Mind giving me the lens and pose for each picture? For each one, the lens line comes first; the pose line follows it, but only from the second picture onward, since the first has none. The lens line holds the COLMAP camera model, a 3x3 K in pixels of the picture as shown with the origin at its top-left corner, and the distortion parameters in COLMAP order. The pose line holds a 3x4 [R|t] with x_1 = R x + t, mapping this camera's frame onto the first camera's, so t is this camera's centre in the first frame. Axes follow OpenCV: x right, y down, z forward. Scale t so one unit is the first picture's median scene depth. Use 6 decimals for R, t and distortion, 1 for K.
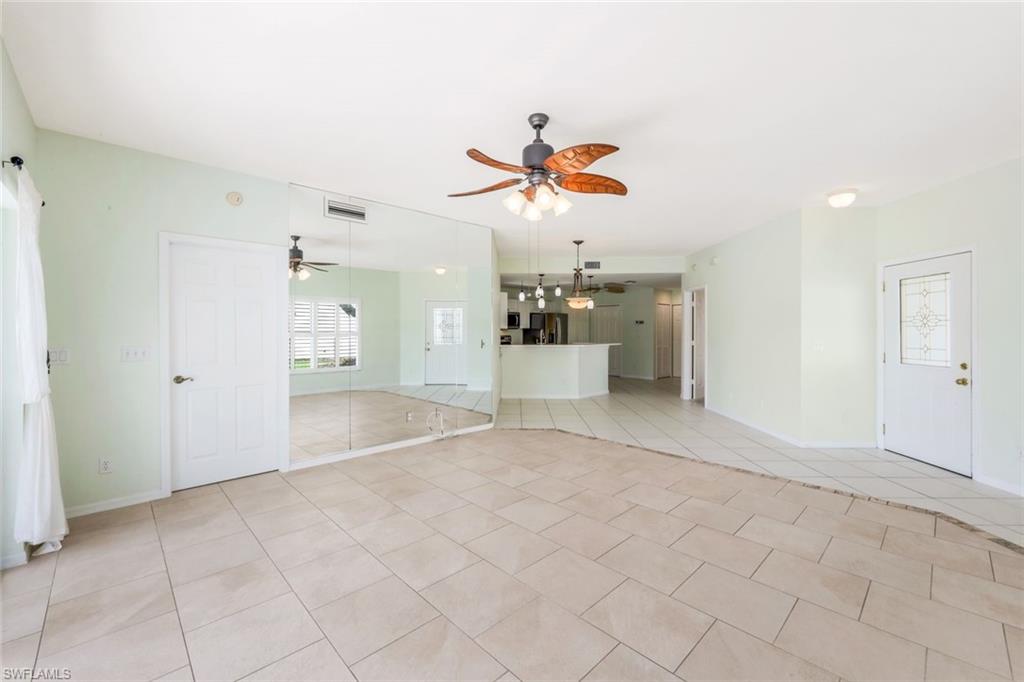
lens RADIAL K [[420.5, 0, 509.9], [0, 420.5, 325.8], [0, 0, 1]] dist [-0.029388, -0.000014]
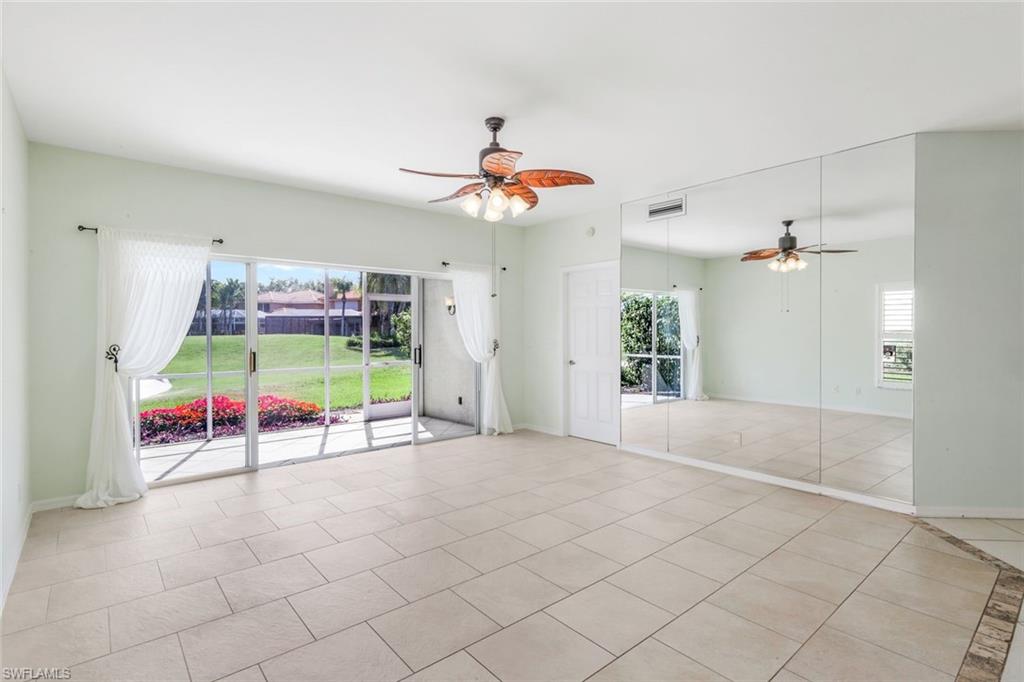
lens RADIAL K [[513.1, 0, 511.3], [0, 513.1, 329.2], [0, 0, 1]] dist [-0.000451, -0.000106]
pose [[-0.049819, 0.007435, -0.998731, 0.927885], [0.003934, 0.999966, 0.007248, -0.002746], [0.998751, -0.003568, -0.049847, 0.771973]]
